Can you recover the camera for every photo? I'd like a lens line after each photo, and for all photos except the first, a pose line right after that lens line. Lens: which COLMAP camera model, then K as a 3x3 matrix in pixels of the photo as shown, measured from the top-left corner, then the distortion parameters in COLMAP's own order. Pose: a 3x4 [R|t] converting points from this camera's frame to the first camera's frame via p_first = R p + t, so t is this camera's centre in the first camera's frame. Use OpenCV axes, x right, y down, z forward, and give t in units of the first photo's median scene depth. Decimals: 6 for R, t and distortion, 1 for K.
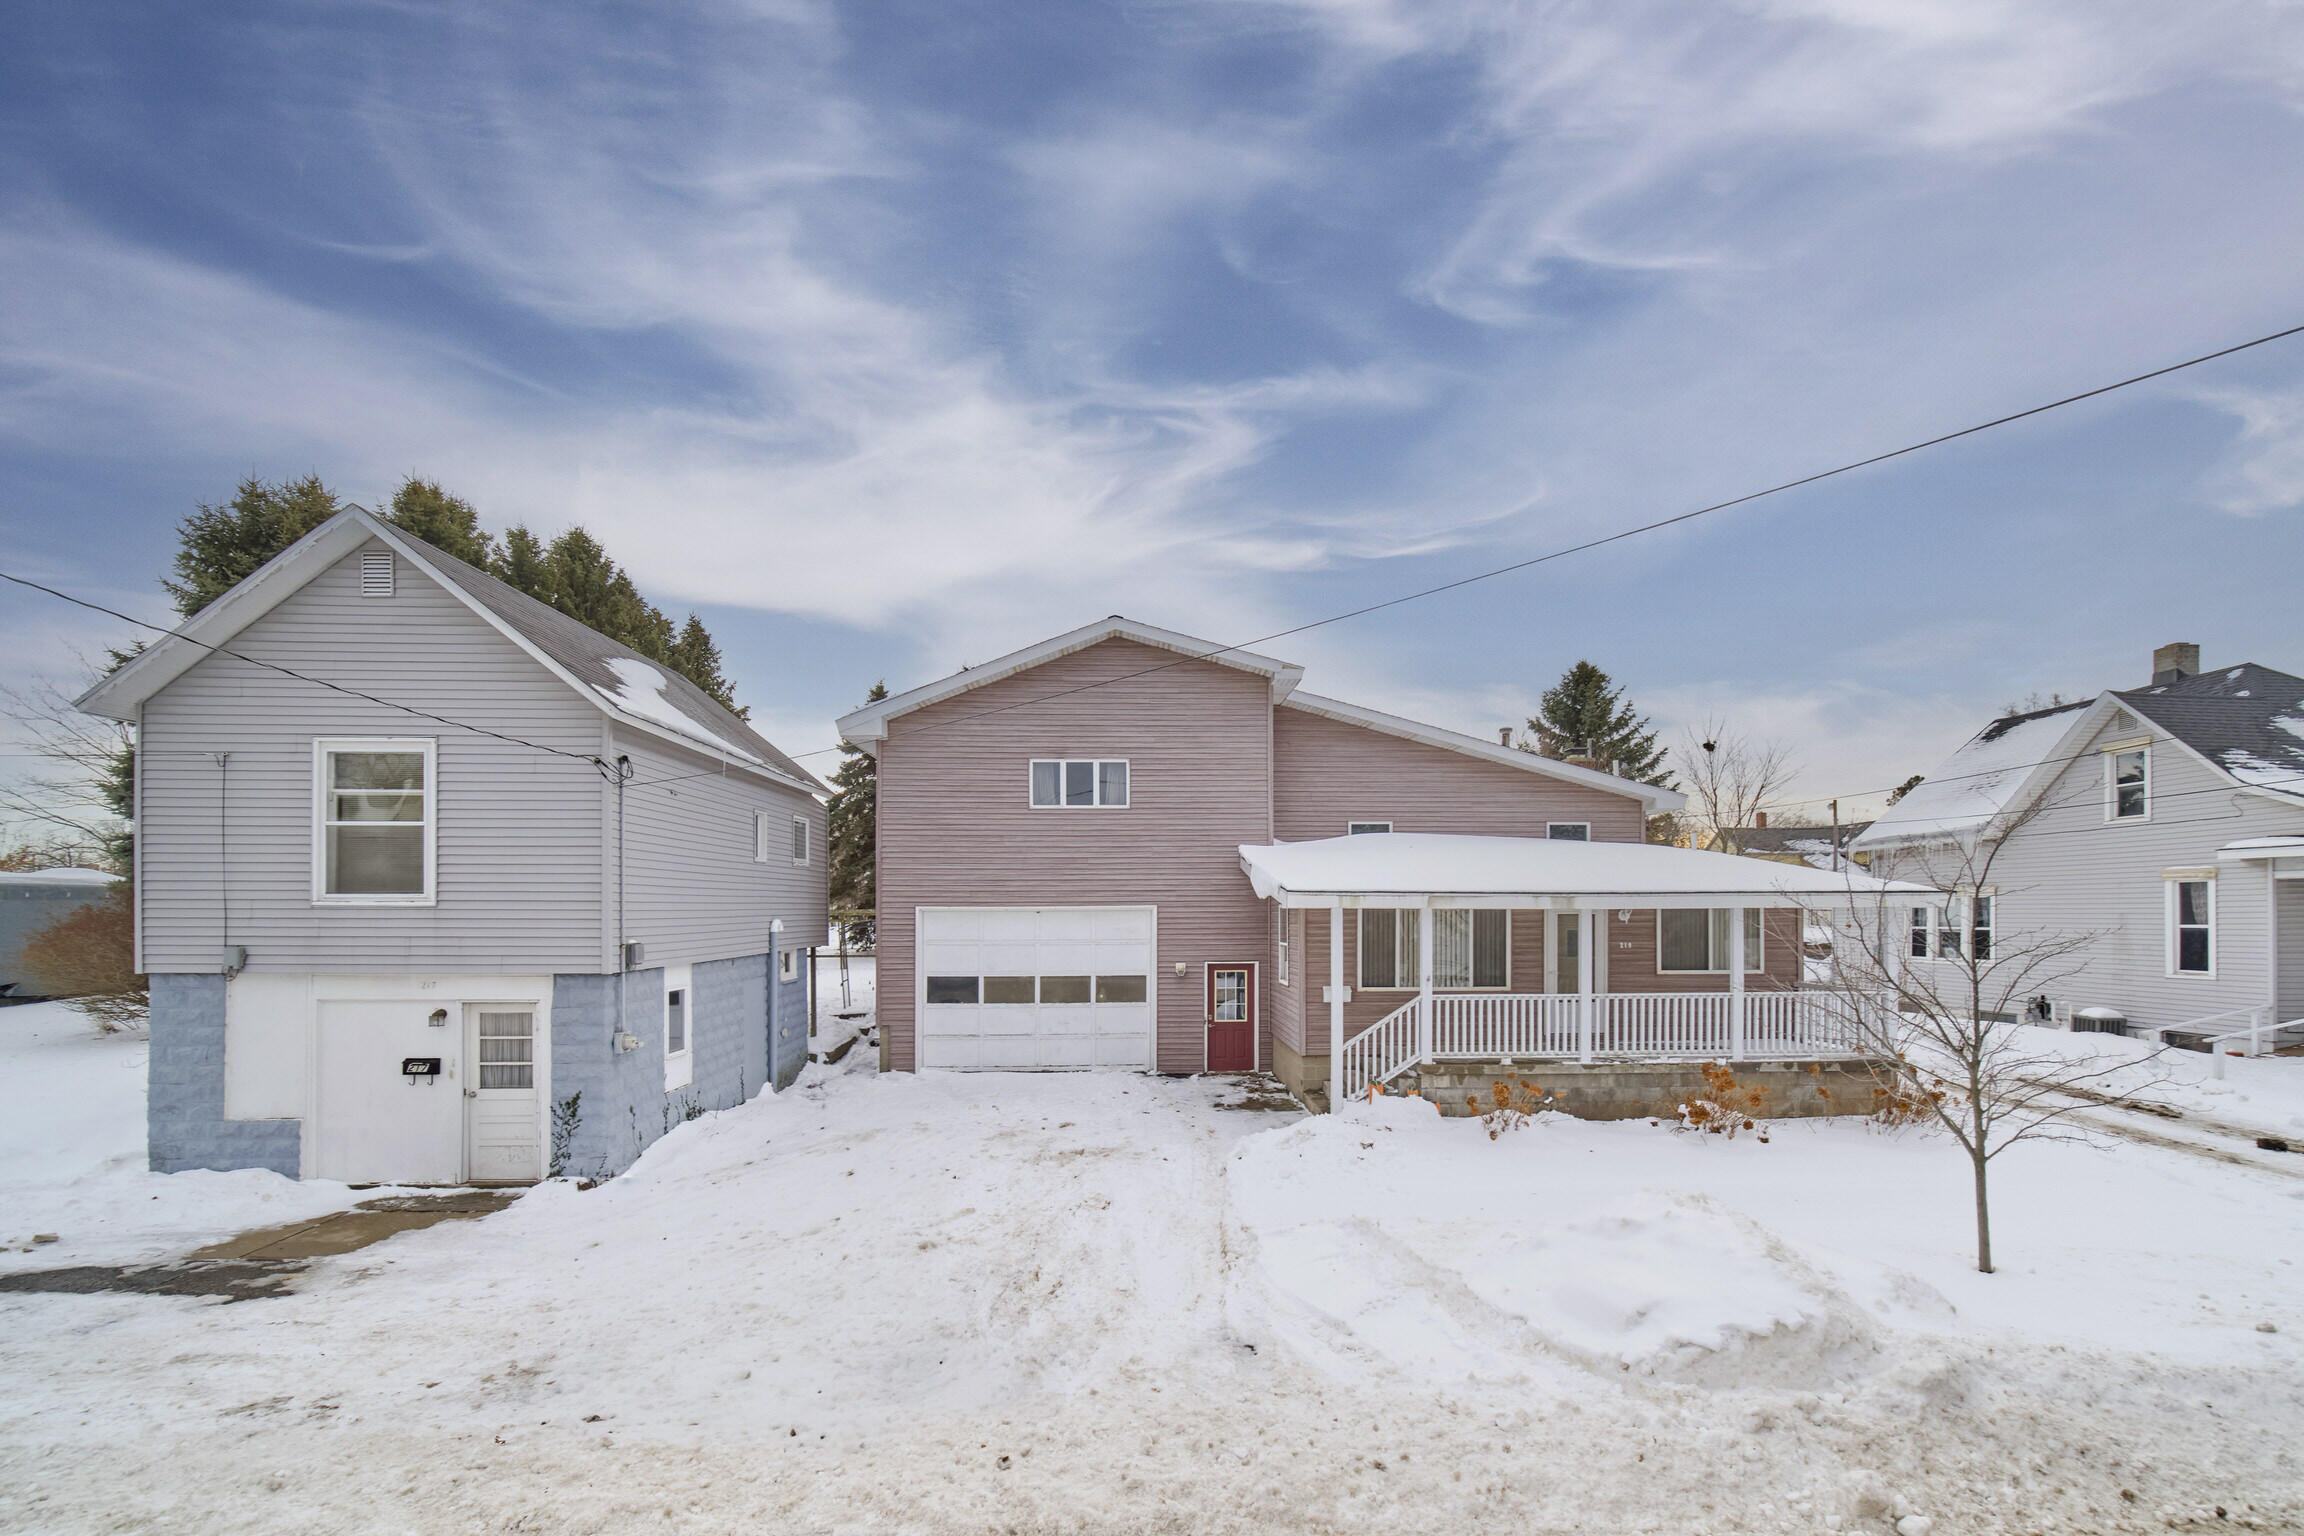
lens RADIAL K [[955.2, 0, 1190.5], [0, 955.2, 917.2], [0, 0, 1]] dist [-0.003592, 0.000394]
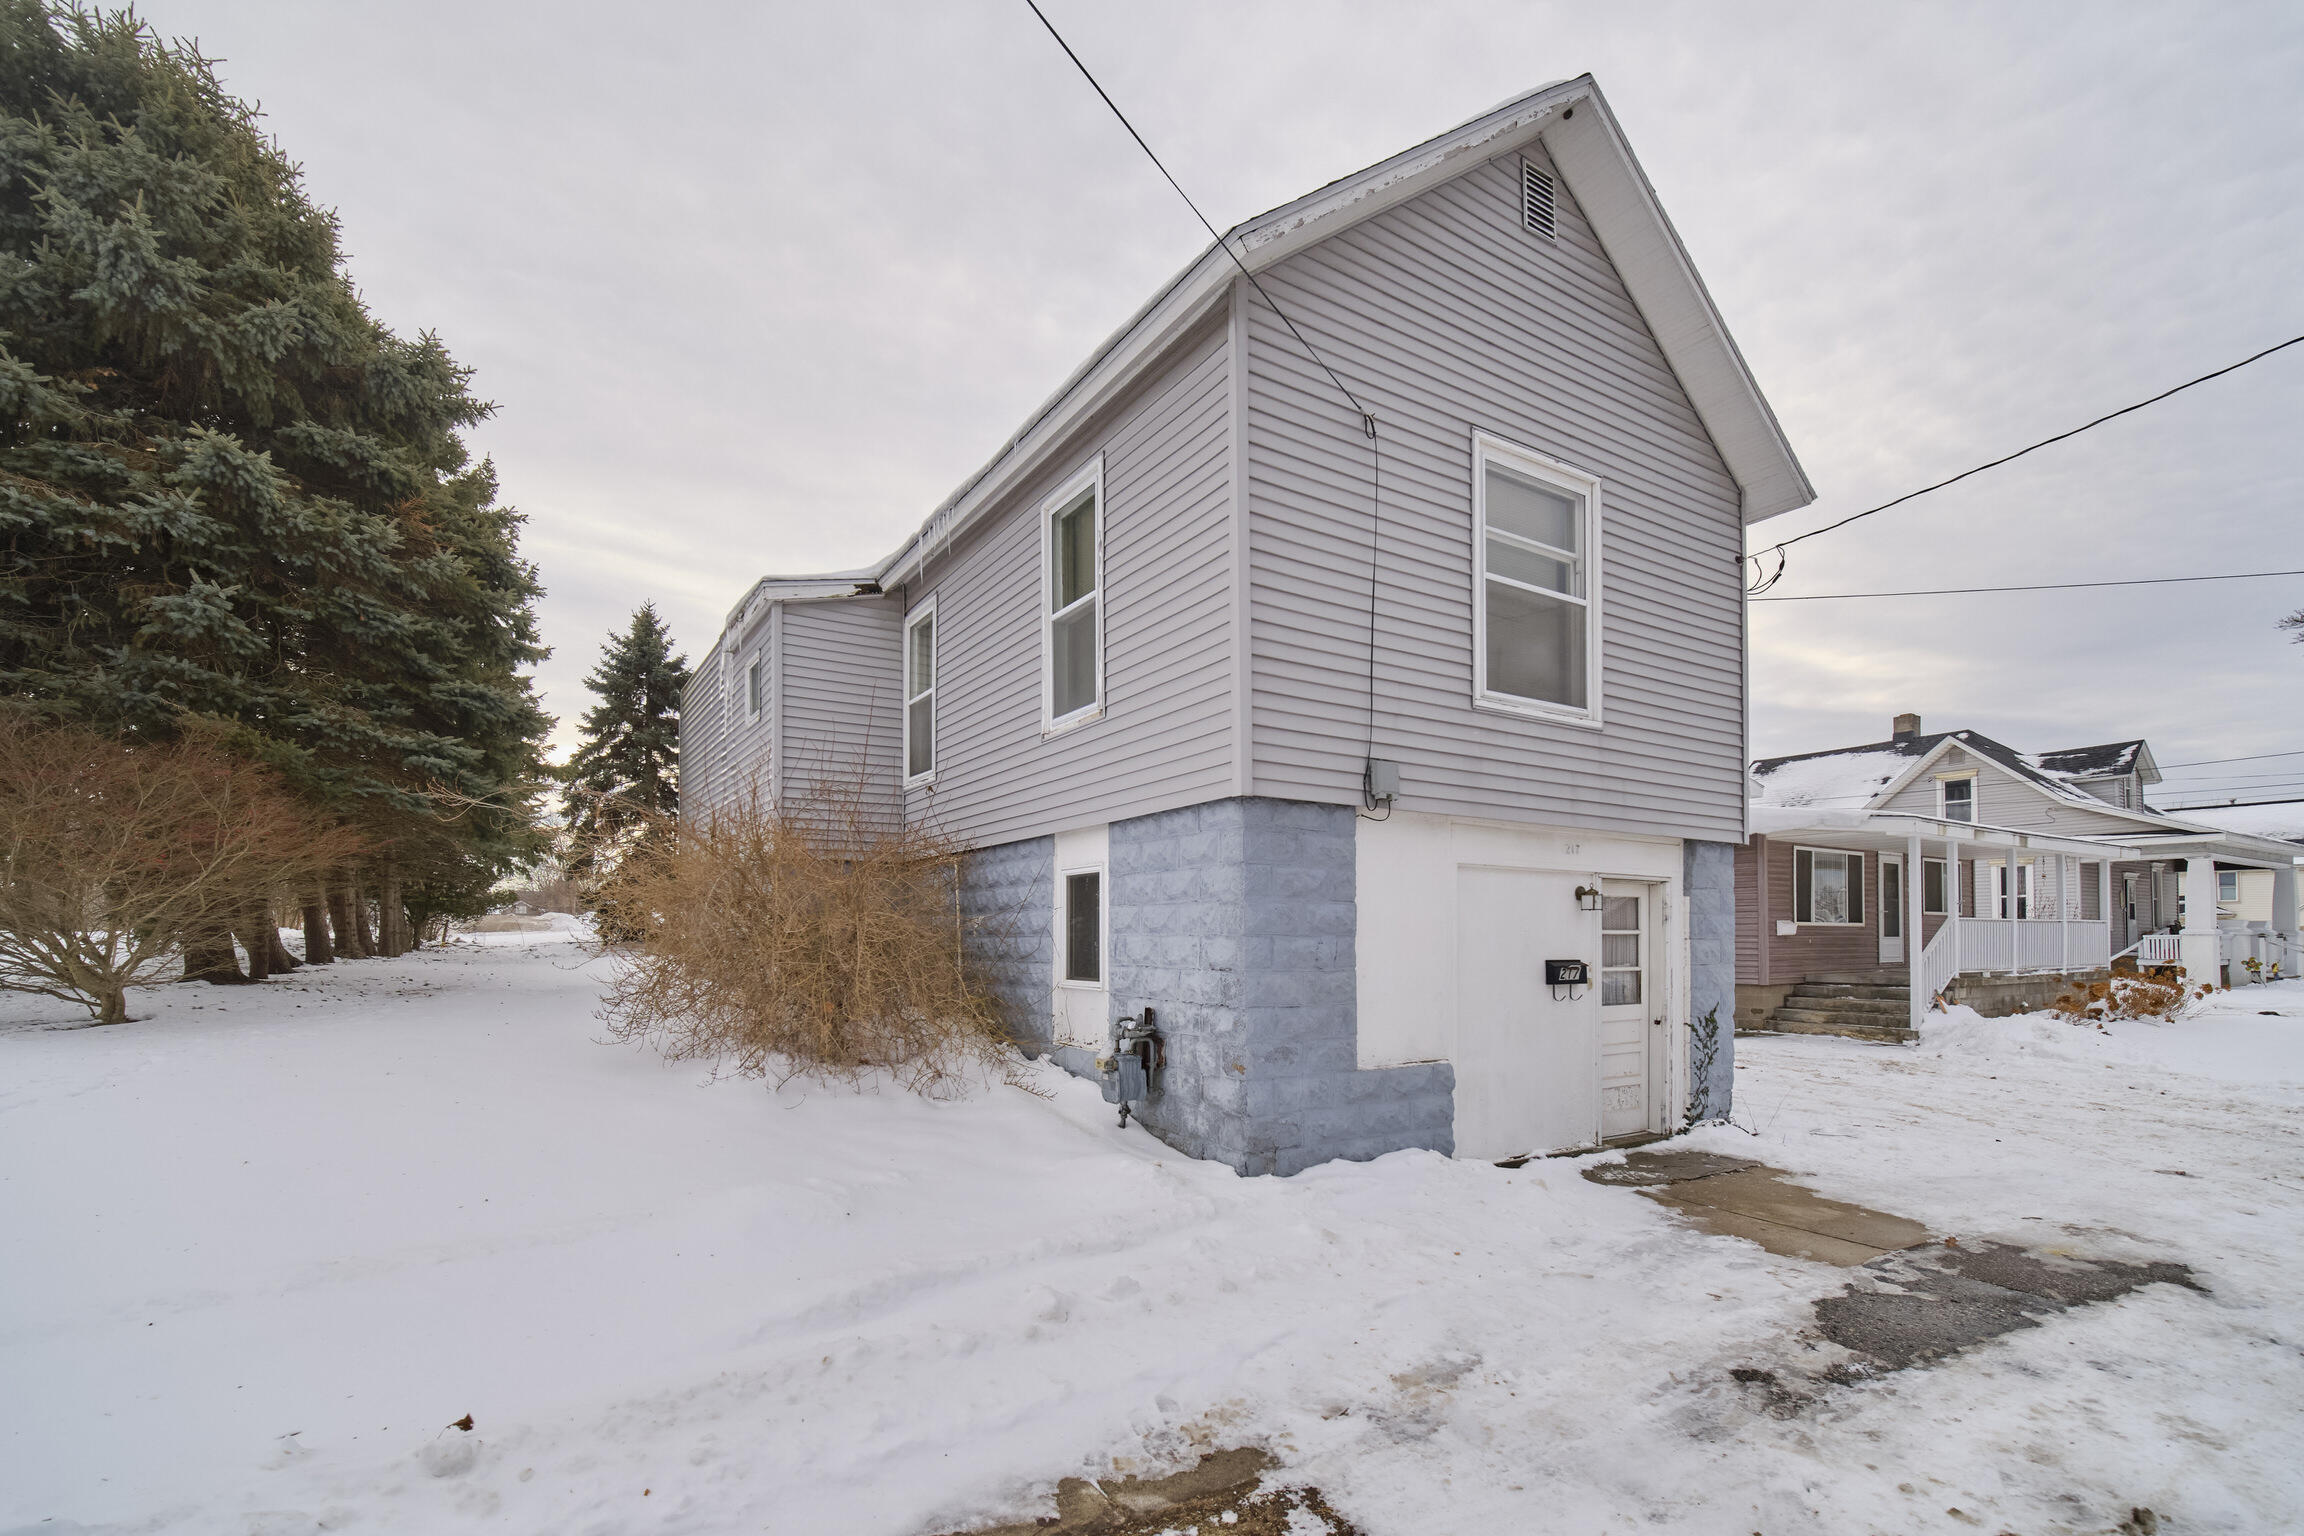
lens RADIAL K [[910.3, 0, 1158.2], [0, 910.3, 935.7], [0, 0, 1]] dist [-0.004835, 0.001751]
pose [[0.891775, 0.003250, 0.452467, -0.910156], [-0.001690, 0.999991, -0.003852, 0.091247], [-0.452476, 0.002670, 0.891773, 0.384222]]
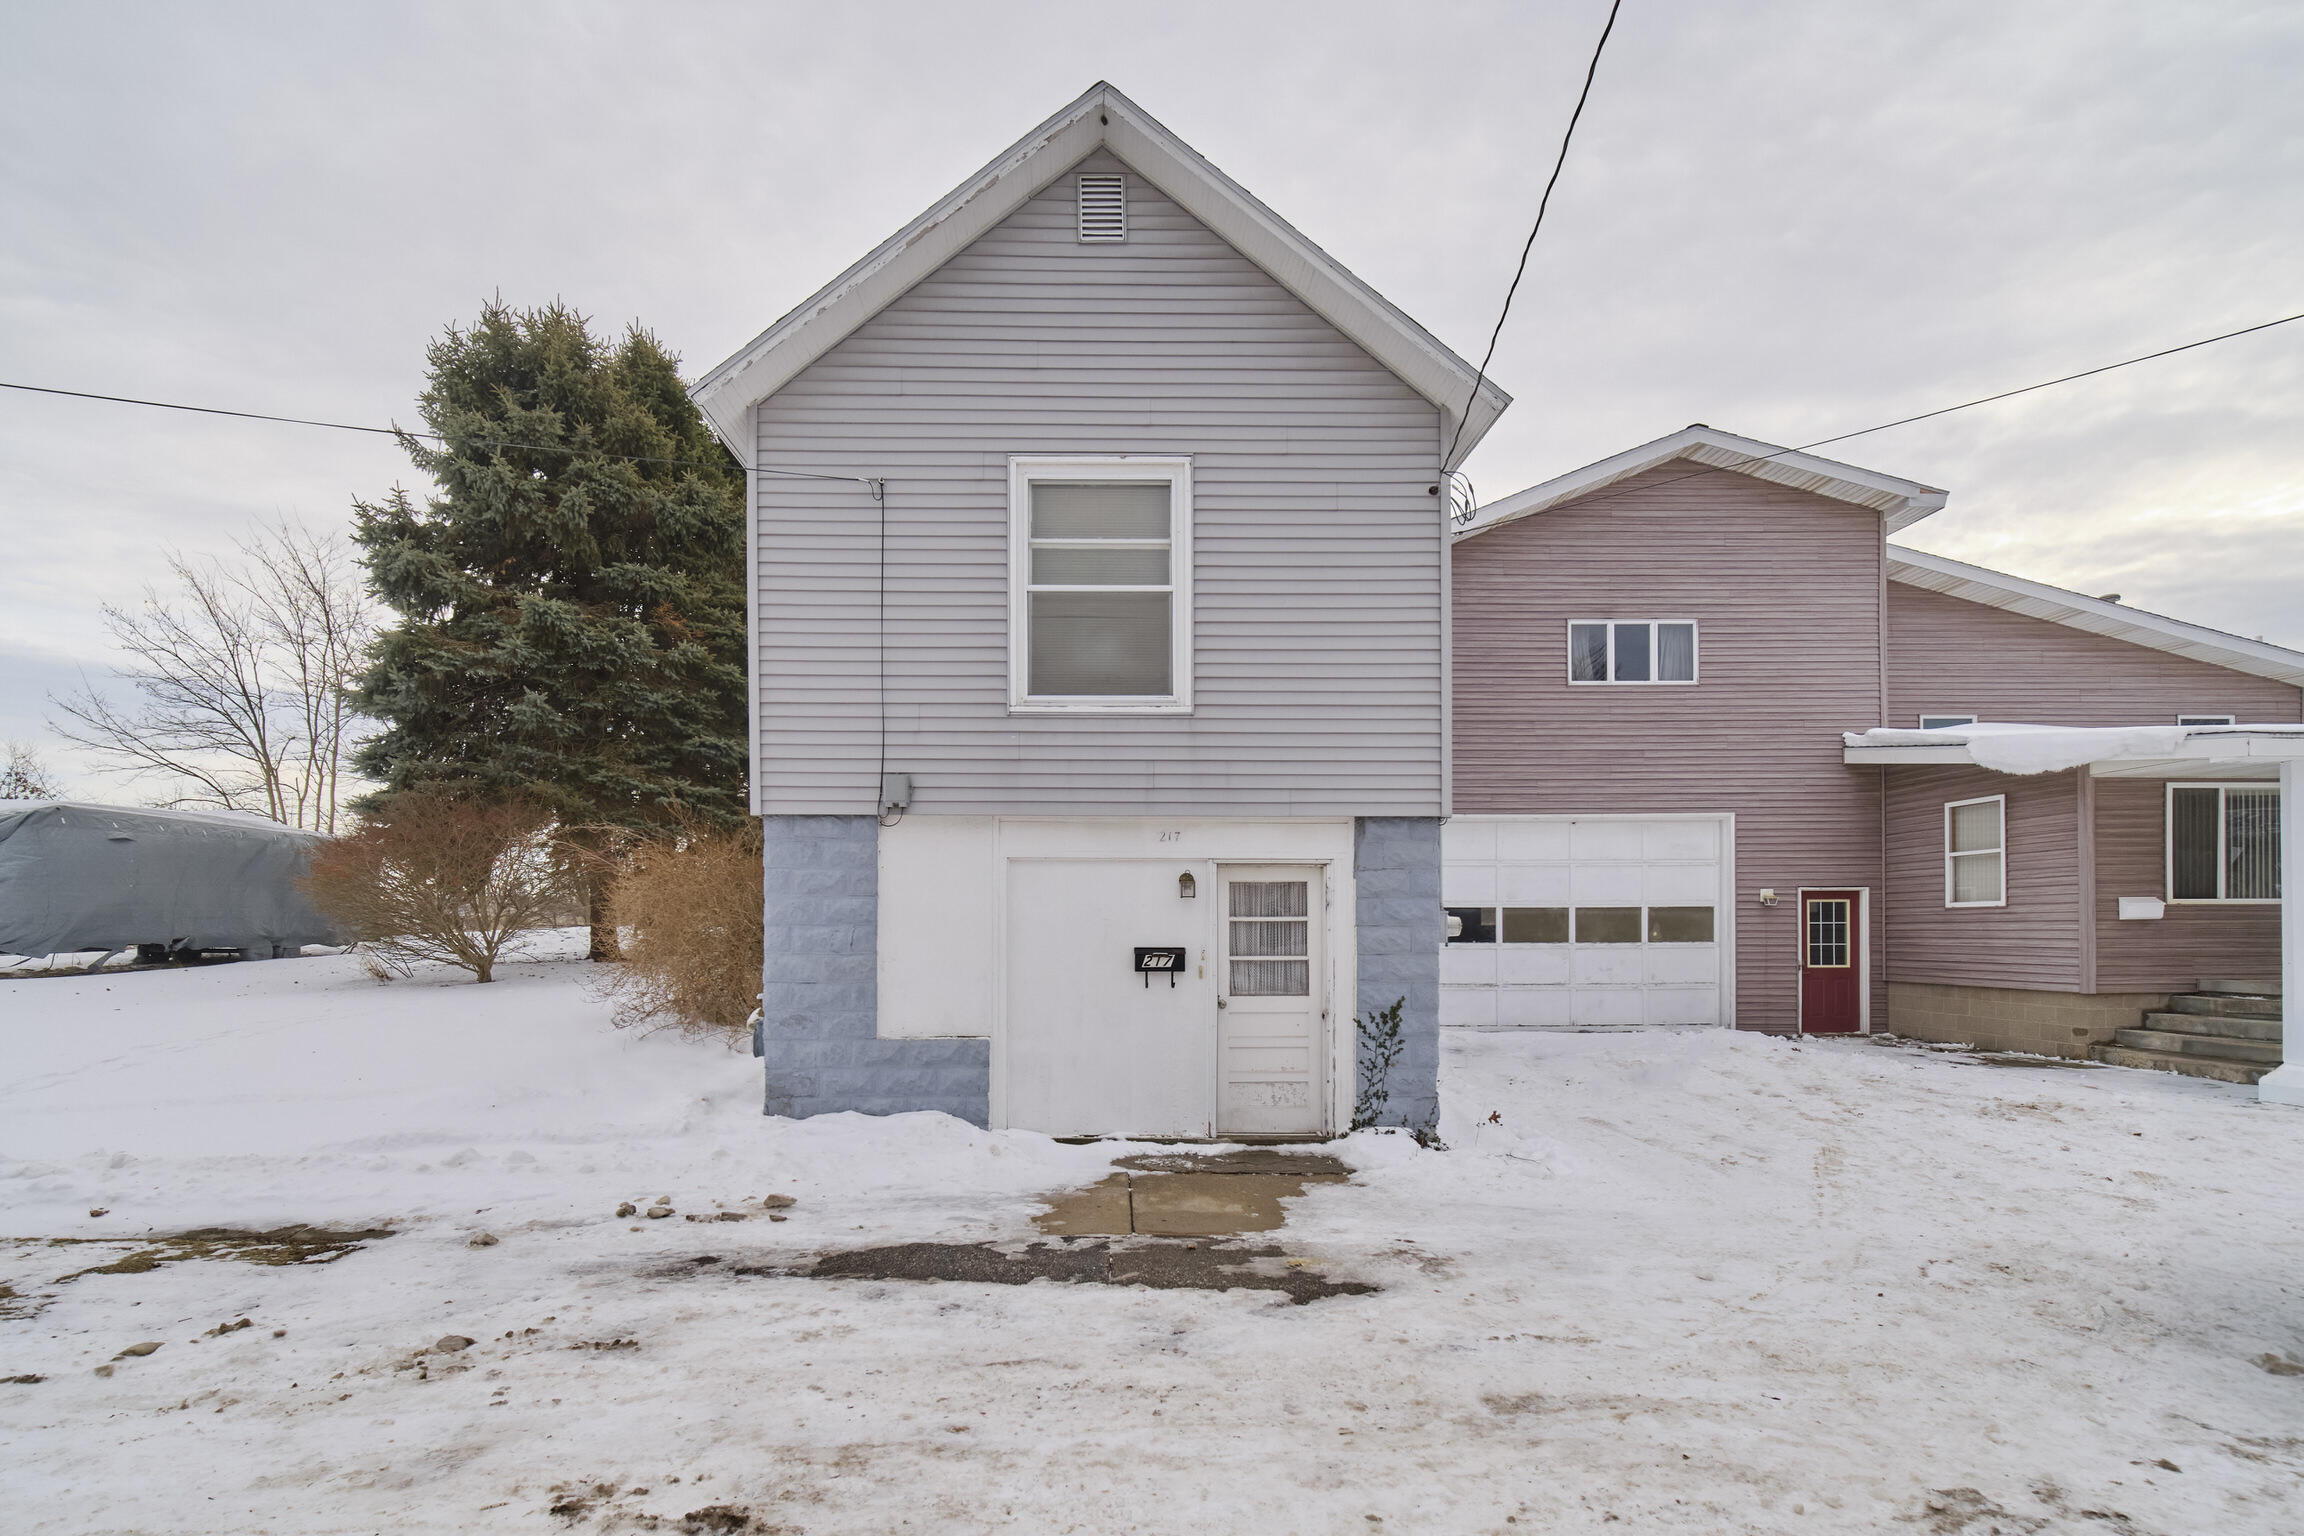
lens RADIAL K [[1032.4, 0, 1173.8], [0, 1032.4, 930.7], [0, 0, 1]] dist [0.002686, -0.002252]
pose [[0.999499, -0.001312, -0.031613, -0.525732], [0.001332, 0.999999, 0.000615, 0.092473], [0.031612, -0.000657, 0.999500, 0.194456]]
